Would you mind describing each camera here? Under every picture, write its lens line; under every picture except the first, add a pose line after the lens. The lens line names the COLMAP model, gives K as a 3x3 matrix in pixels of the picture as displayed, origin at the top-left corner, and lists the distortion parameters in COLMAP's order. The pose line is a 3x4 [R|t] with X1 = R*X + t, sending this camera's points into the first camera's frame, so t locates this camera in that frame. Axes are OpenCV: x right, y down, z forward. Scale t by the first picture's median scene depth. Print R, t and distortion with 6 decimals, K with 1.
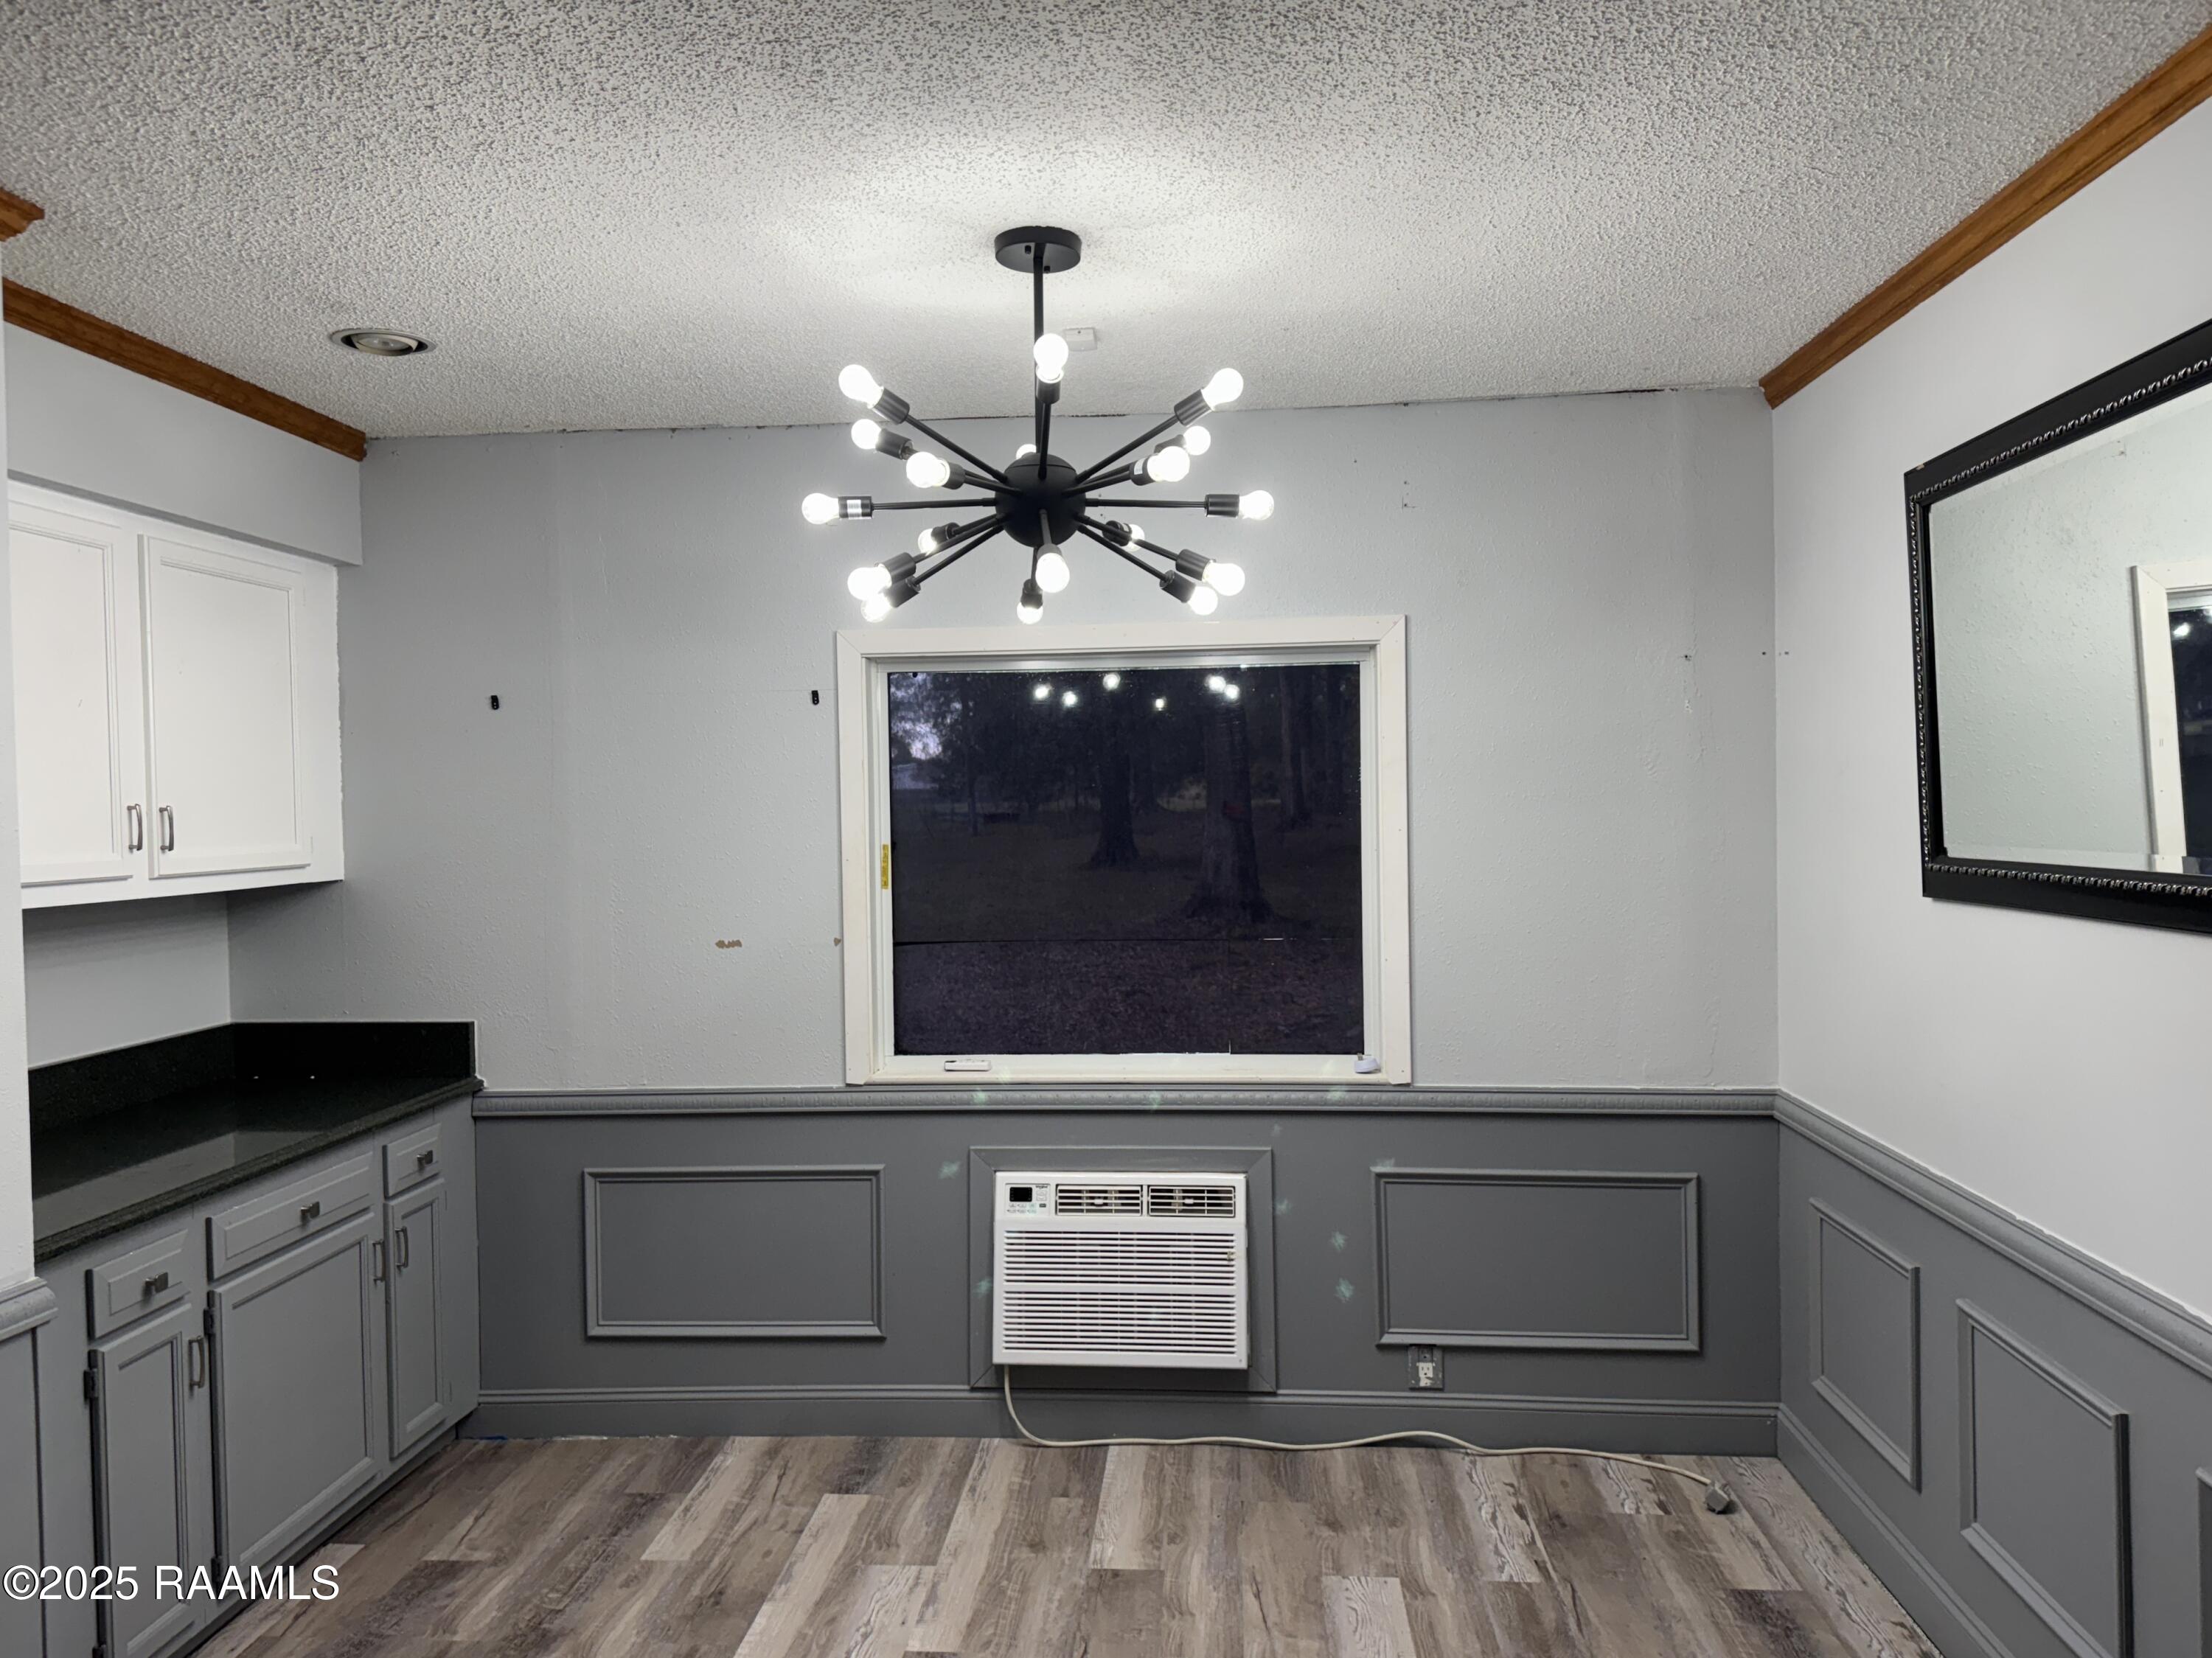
lens RADIAL K [[1555.7, 0, 1105.7], [0, 1555.7, 841.7], [0, 0, 1]] dist [0.055139, -0.070572]
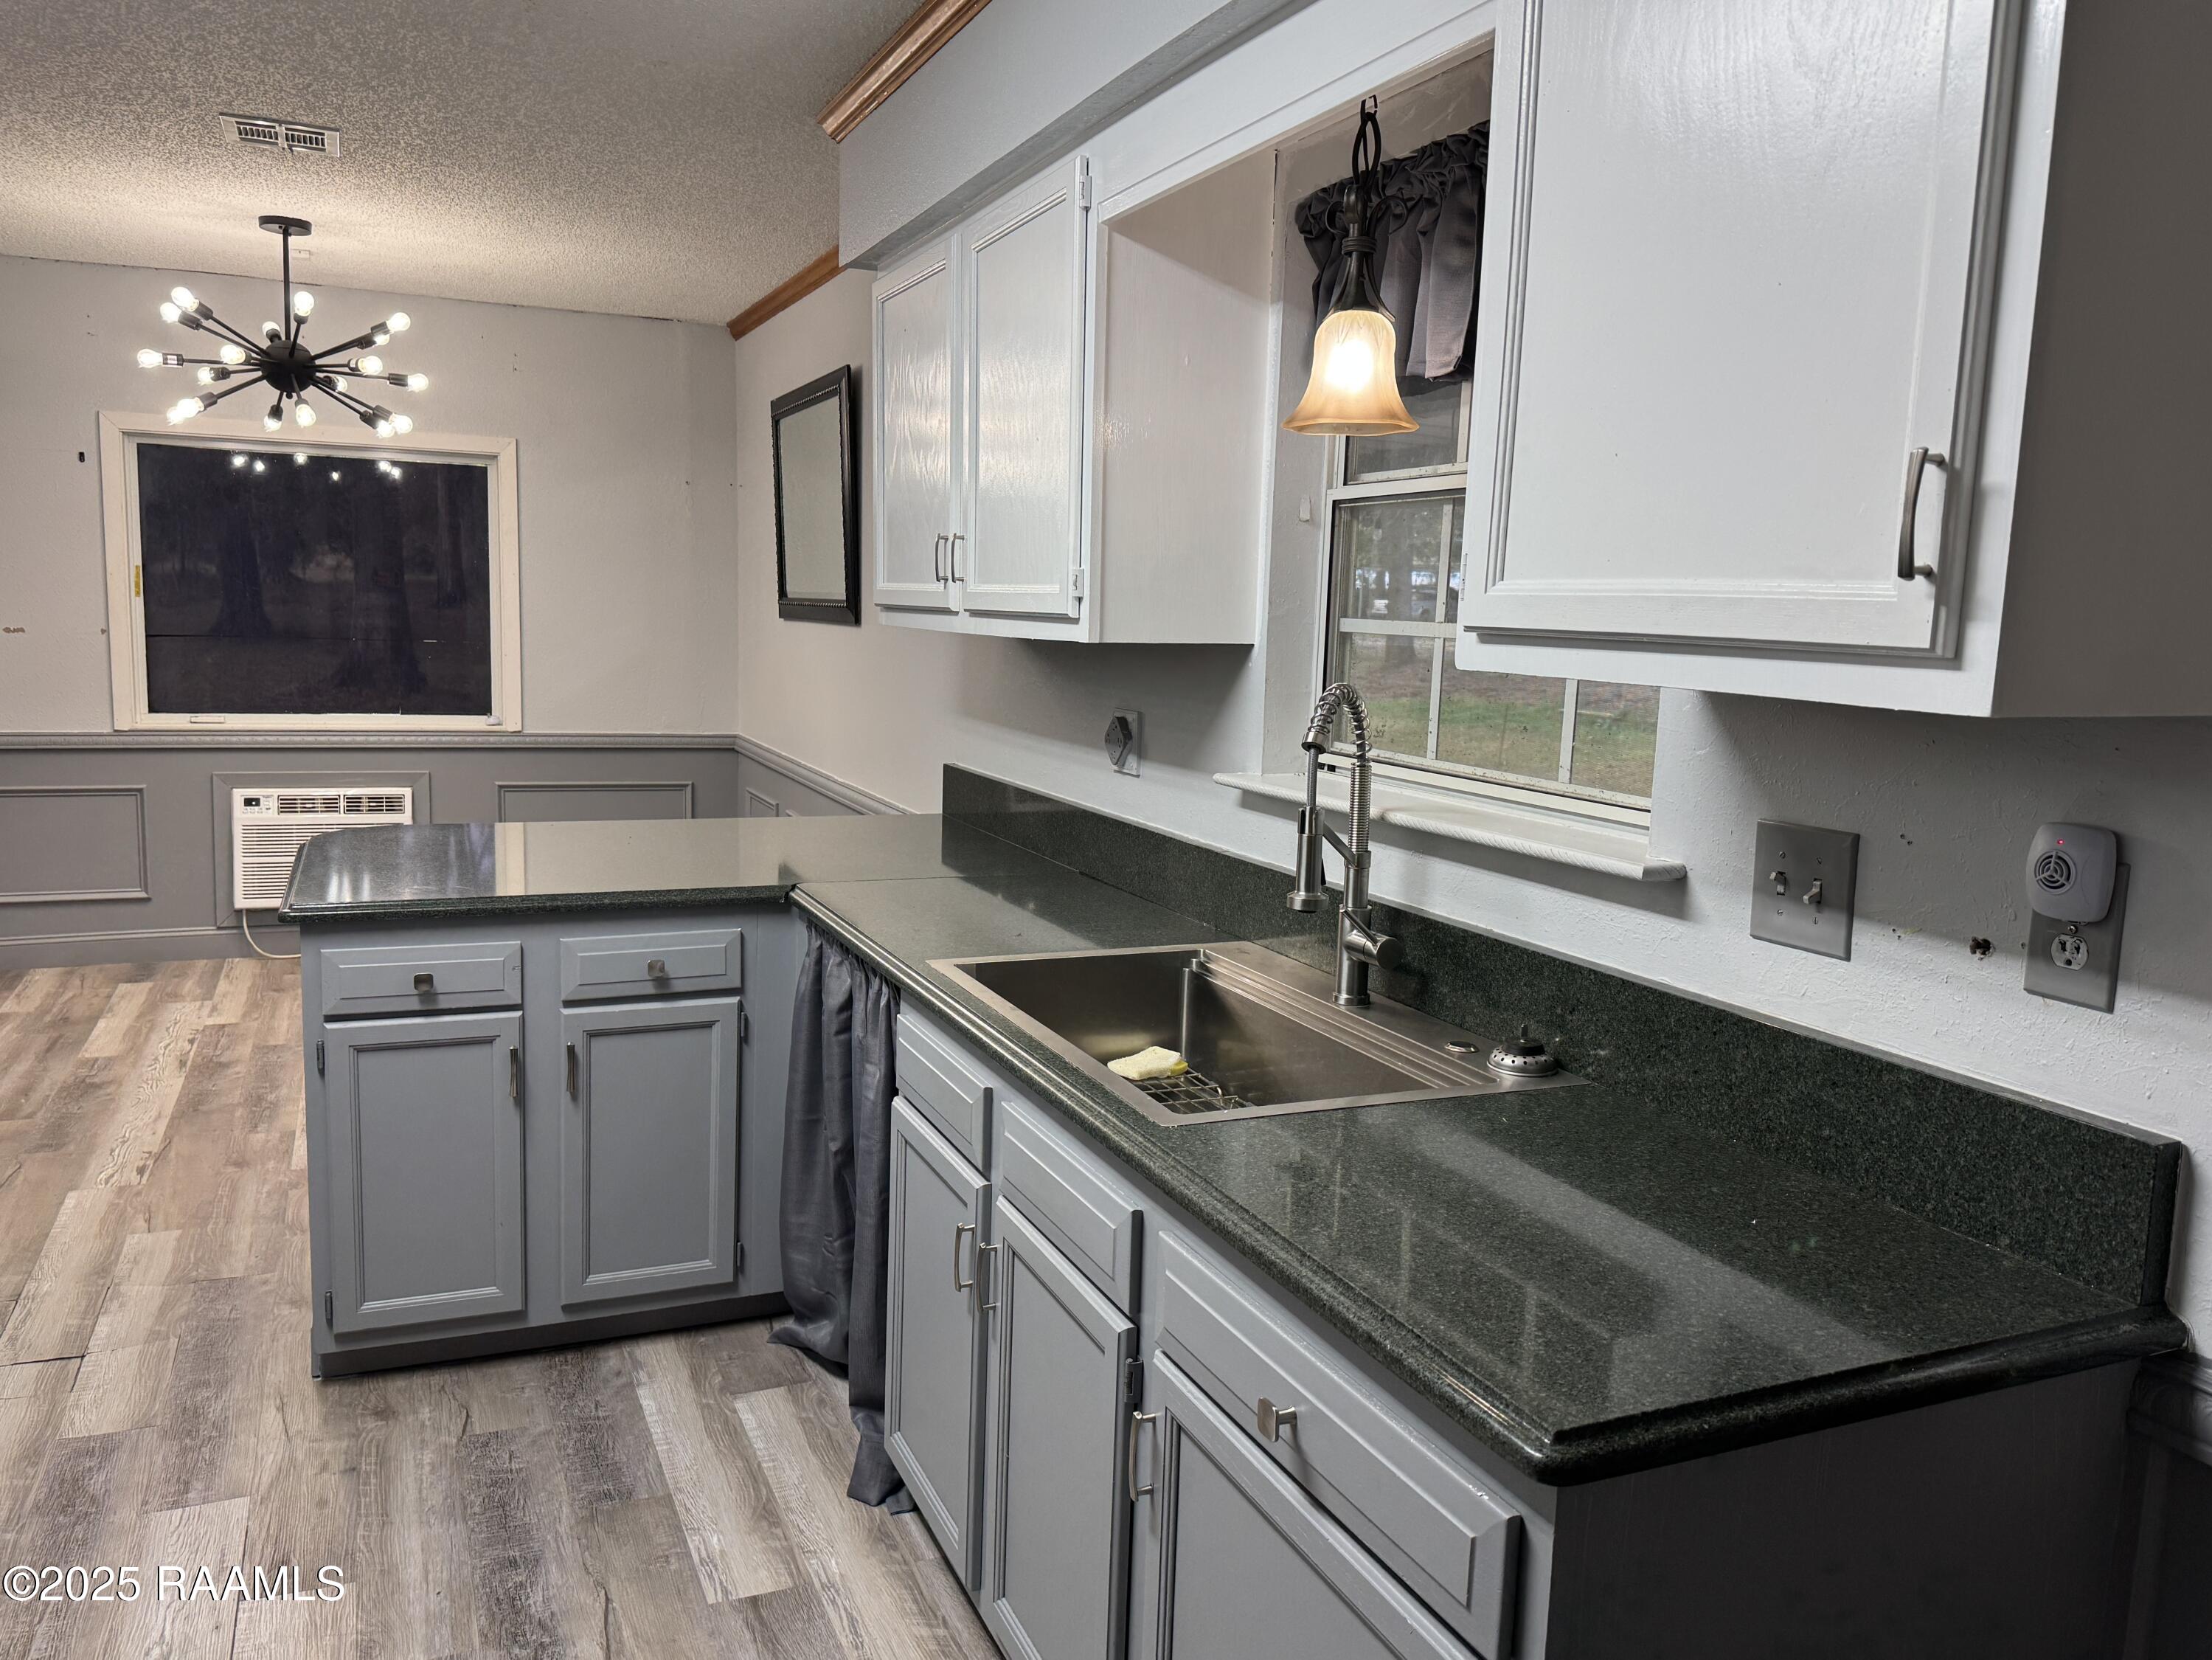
lens RADIAL K [[1635.6, 0, 1090.7], [0, 1635.6, 833.6], [0, 0, 1]] dist [0.031713, -0.046267]
pose [[0.882732, -0.016700, 0.469581, -0.086976], [-0.039185, 0.993271, 0.108984, 0.050428], [-0.468241, -0.114604, 0.876137, -0.804133]]
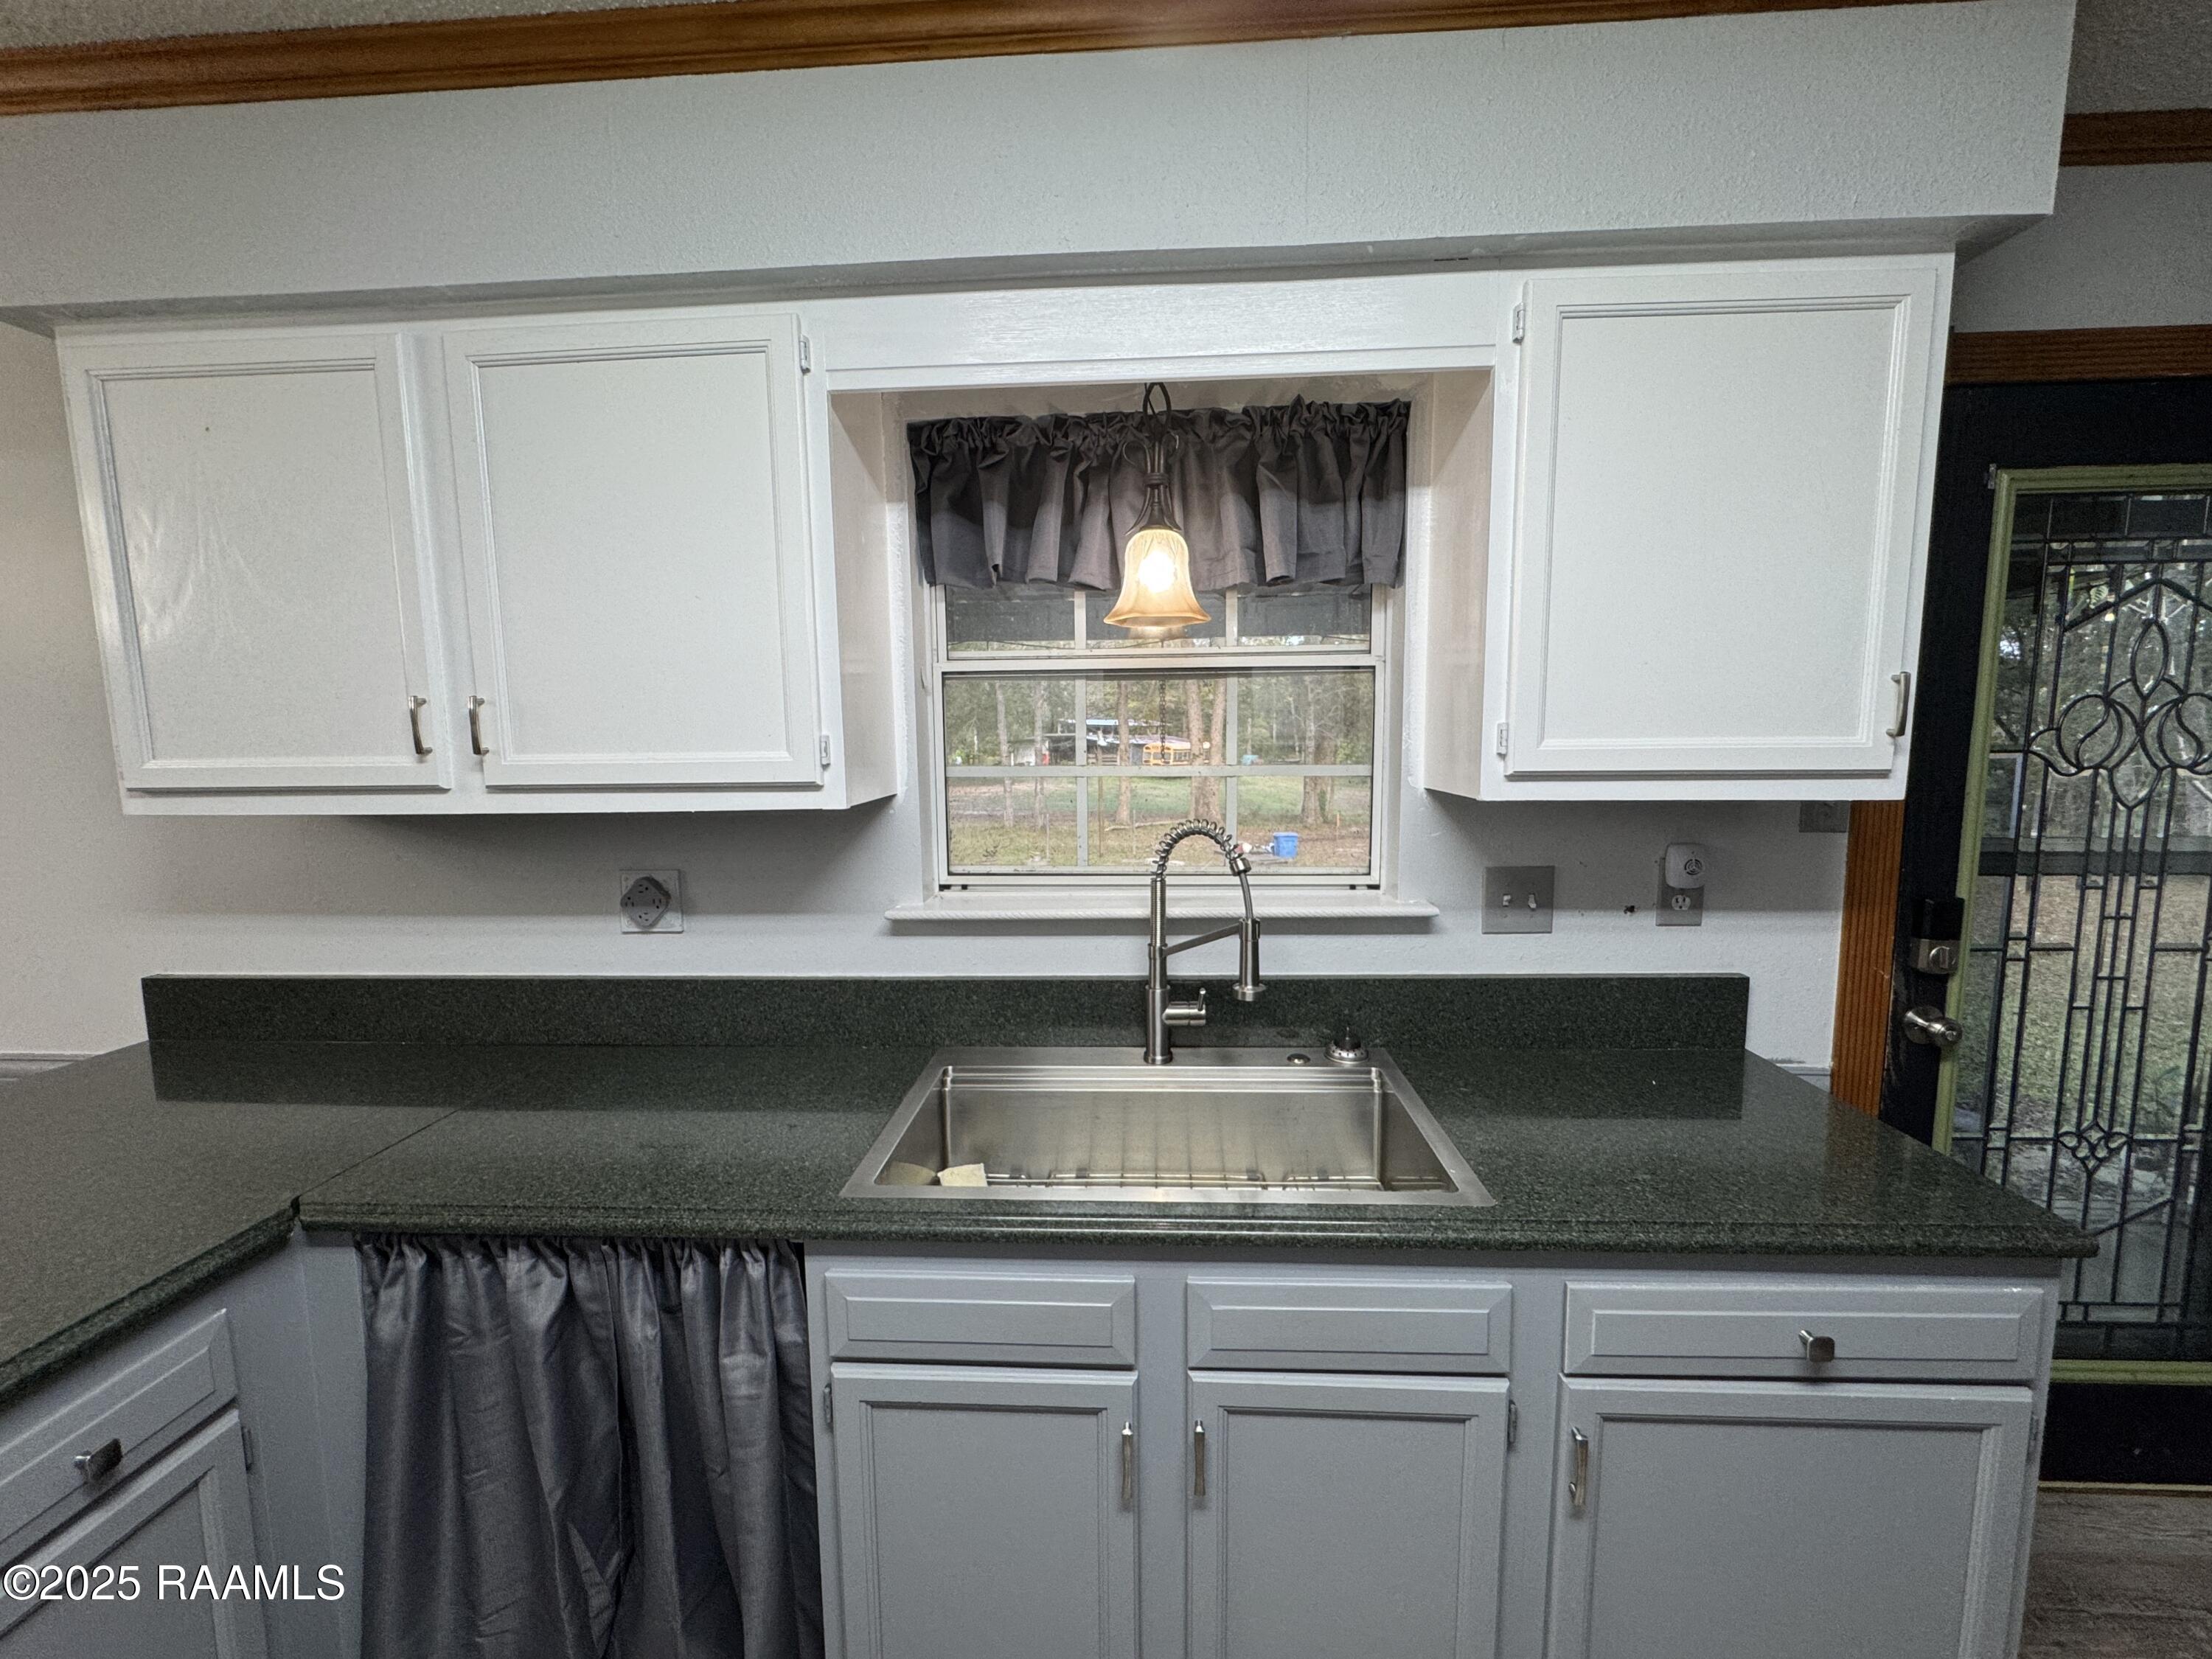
lens RADIAL K [[885.5, 0, 1106.0], [0, 885.5, 829.5], [0, 0, 1]] dist [-0.007408, -0.000260]
pose [[-0.026283, -0.086250, 0.995927, -0.131410], [0.036541, 0.995522, 0.087179, 0.026554], [-0.998986, 0.038684, -0.023014, -0.298559]]
